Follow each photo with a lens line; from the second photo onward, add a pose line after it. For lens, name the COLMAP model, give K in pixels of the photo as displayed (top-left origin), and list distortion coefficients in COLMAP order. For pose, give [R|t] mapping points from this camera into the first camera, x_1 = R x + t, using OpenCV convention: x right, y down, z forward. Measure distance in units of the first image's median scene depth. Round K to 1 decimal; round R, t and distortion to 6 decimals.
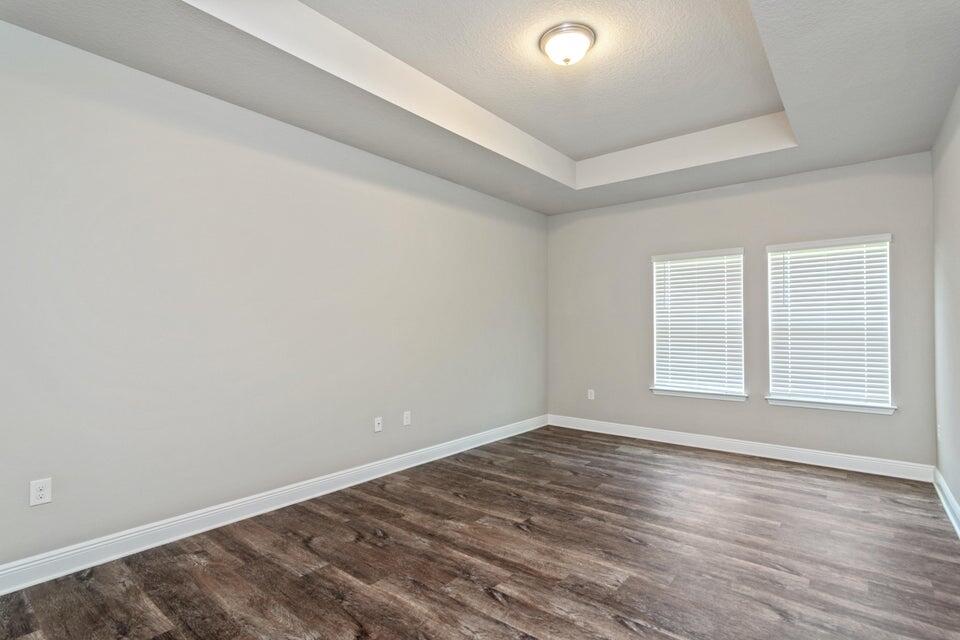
lens RADIAL K [[464.8, 0, 480.5], [0, 464.8, 322.7], [0, 0, 1]] dist [0.002942, 0.002399]
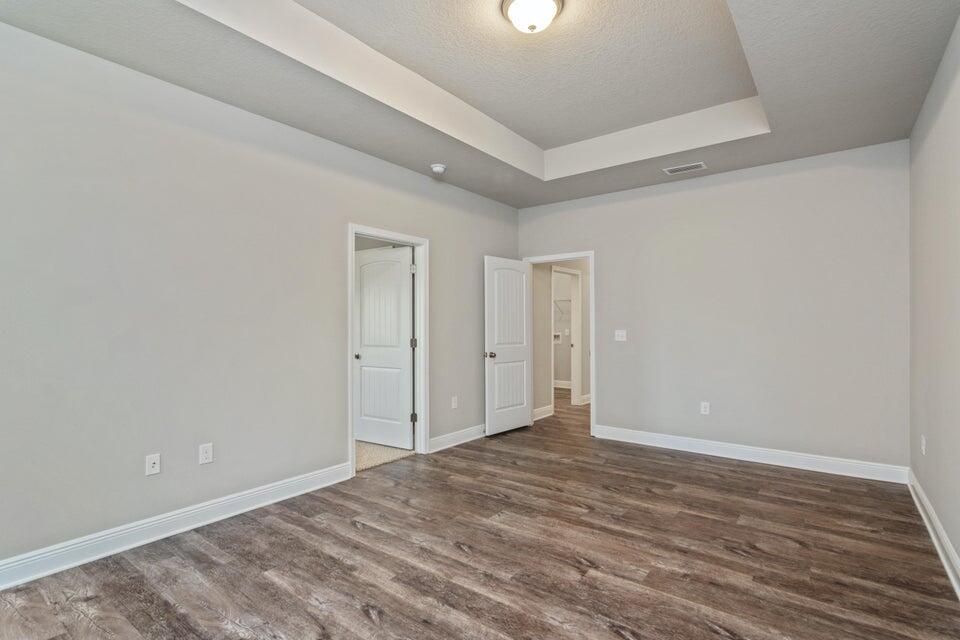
lens RADIAL K [[464.8, 0, 480.3], [0, 464.8, 322.8], [0, 0, 1]] dist [0.002942, 0.002399]
pose [[-0.999471, 0.000434, -0.032505, 0.348391], [0.000981, 0.999858, -0.016825, 0.025097], [0.032493, -0.016848, -0.999330, 2.073327]]
